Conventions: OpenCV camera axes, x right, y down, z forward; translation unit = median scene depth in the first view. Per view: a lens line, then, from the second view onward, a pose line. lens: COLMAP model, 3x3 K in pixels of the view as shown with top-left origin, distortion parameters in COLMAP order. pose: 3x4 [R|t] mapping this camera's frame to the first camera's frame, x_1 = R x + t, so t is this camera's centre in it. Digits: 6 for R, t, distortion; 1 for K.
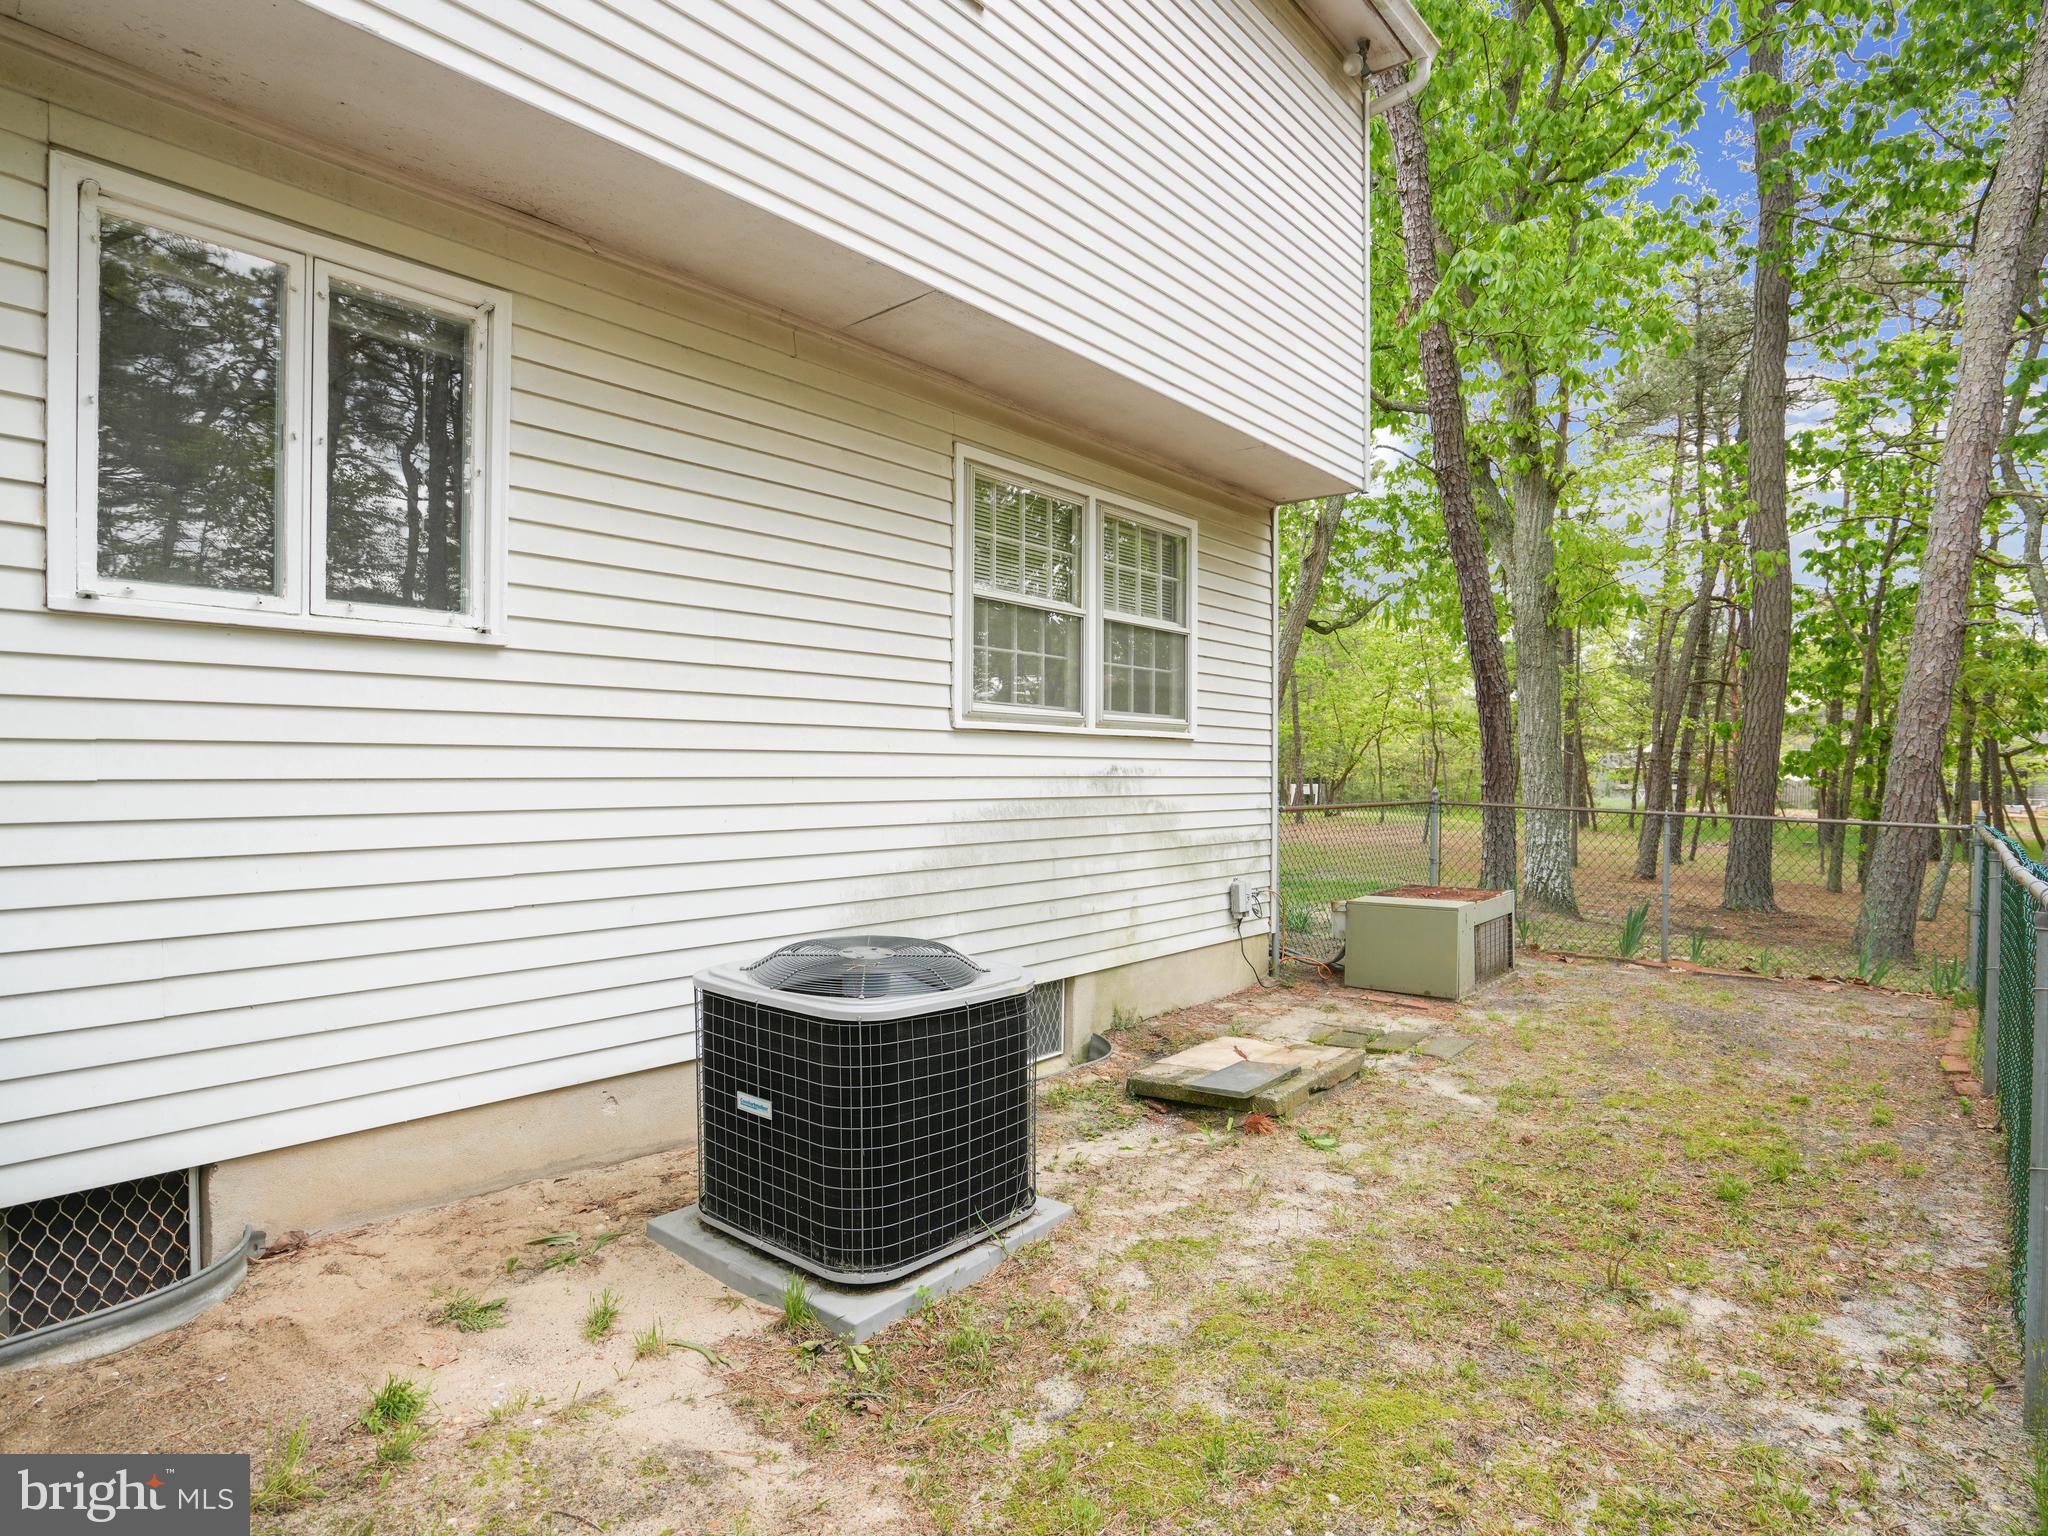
lens RADIAL K [[1105.7, 0, 1022.5], [0, 1105.7, 780.7], [0, 0, 1]] dist [-0.024443, 0.000535]
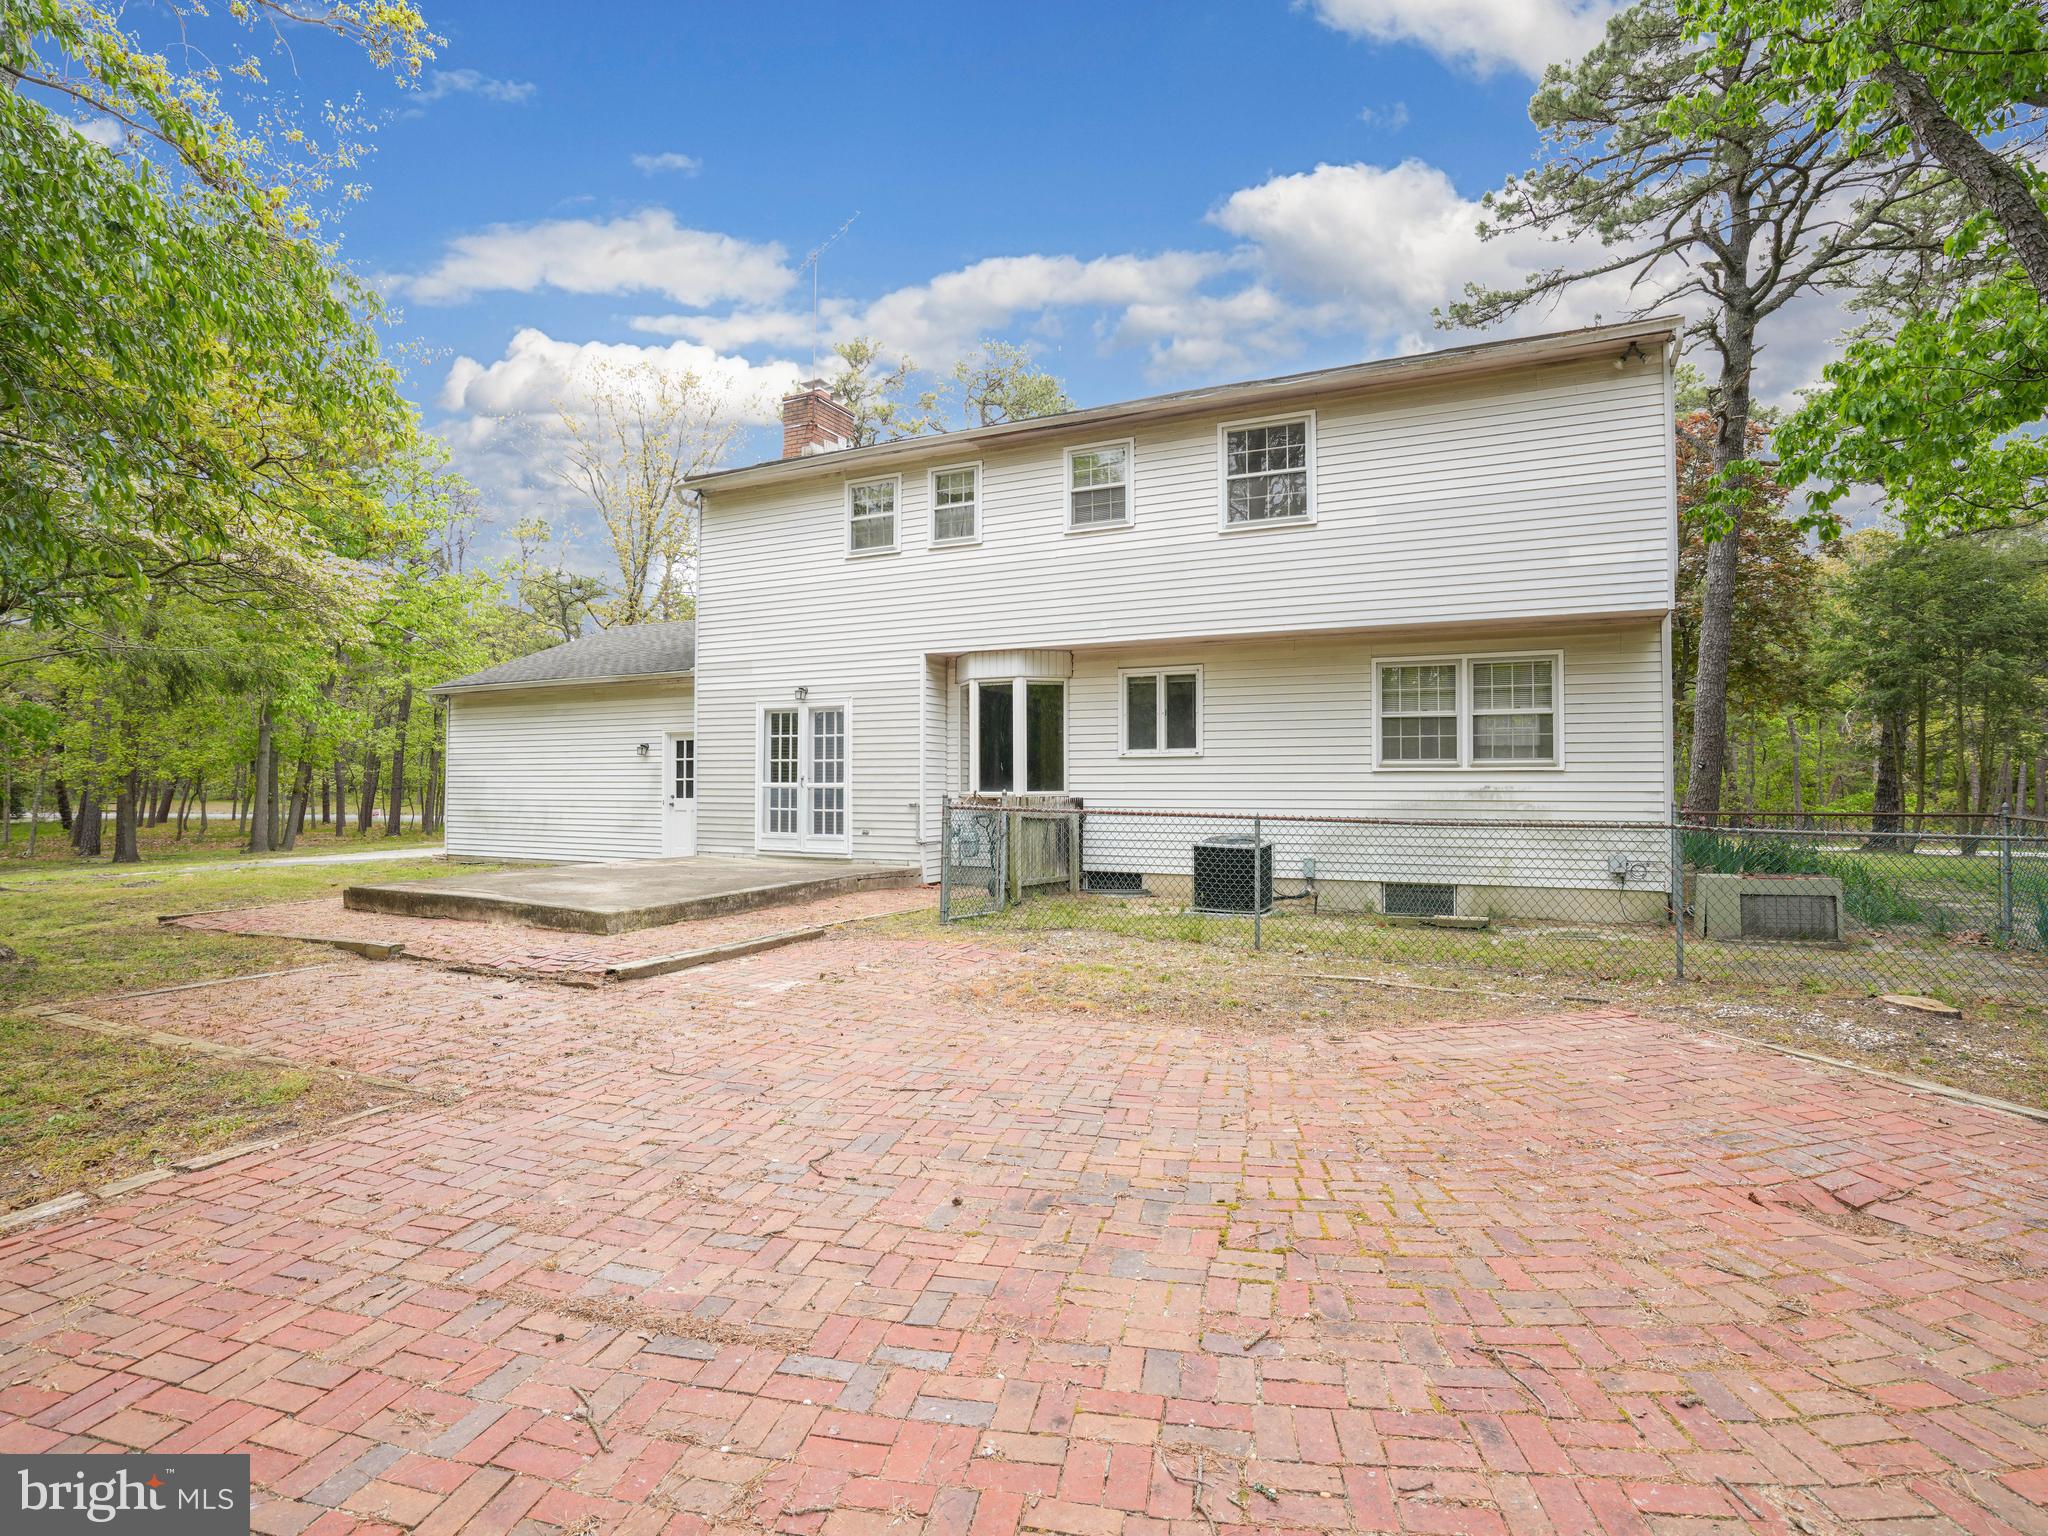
lens RADIAL K [[1105.7, 0, 1026.8], [0, 1105.7, 776.5], [0, 0, 1]] dist [-0.024443, 0.000535]
pose [[0.237808, 0.002942, -0.971308, 1.897641], [-0.000356, 0.999996, 0.002942, -0.037296], [0.971312, -0.000353, 0.237808, -0.311267]]
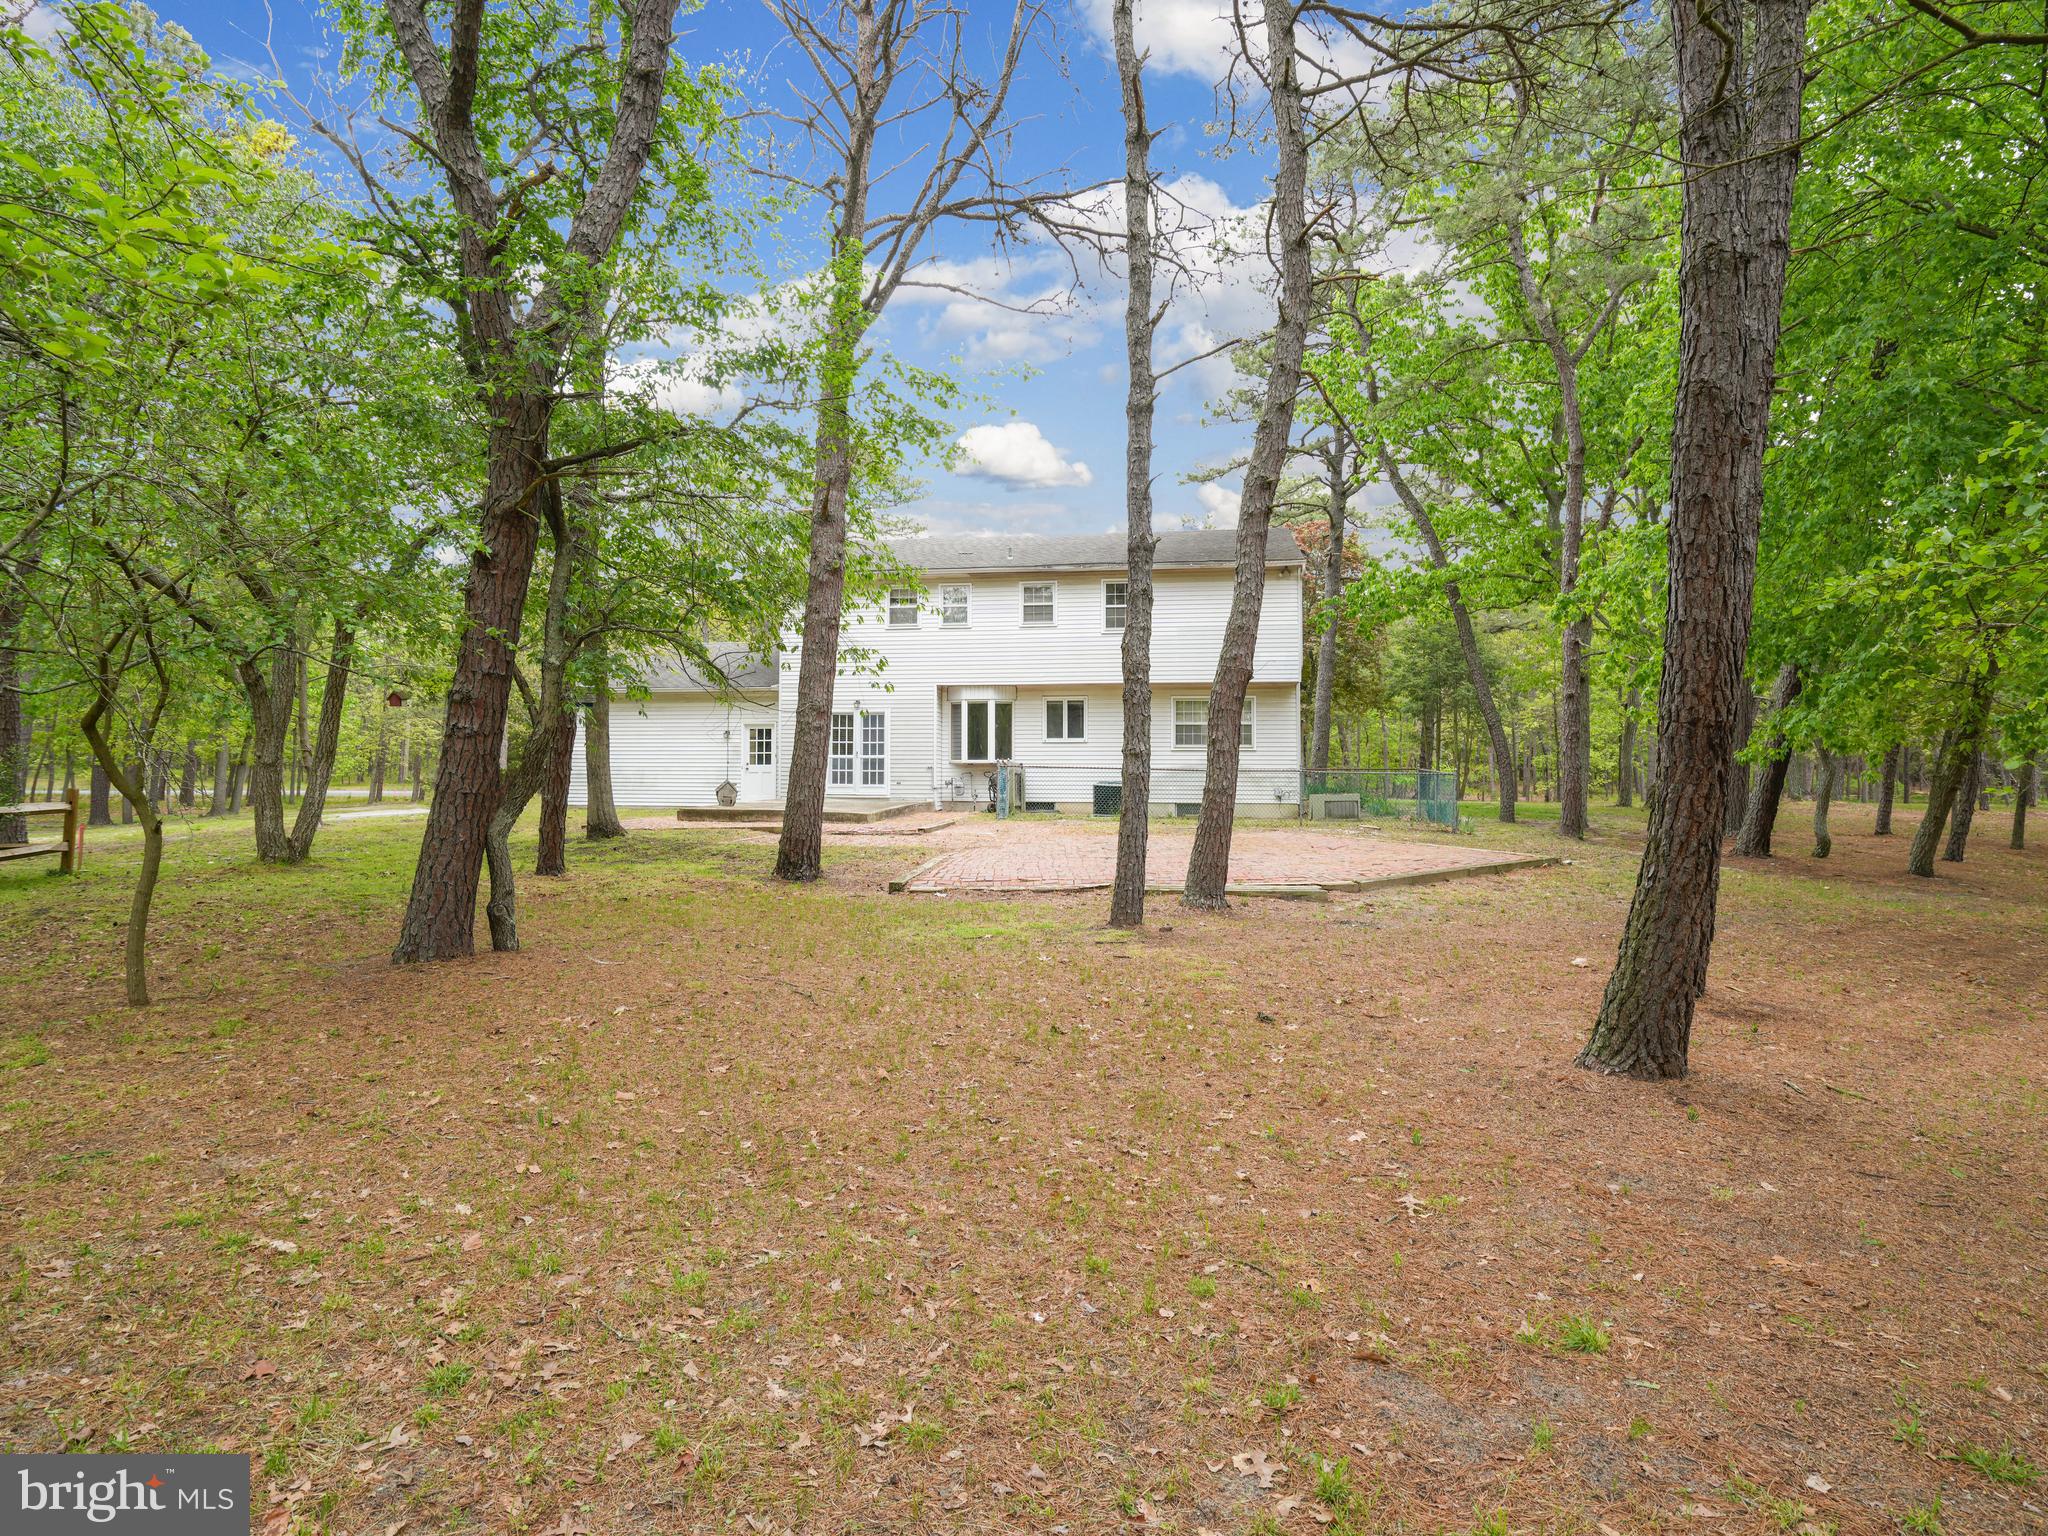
lens RADIAL K [[1105.7, 0, 1021.5], [0, 1105.7, 759.3], [0, 0, 1]] dist [-0.024443, 0.000535]
pose [[0.495507, 0.009002, -0.868558, 3.595863], [-0.004683, 0.999959, 0.007692, -0.035759], [0.868592, 0.000256, 0.495529, -1.923616]]
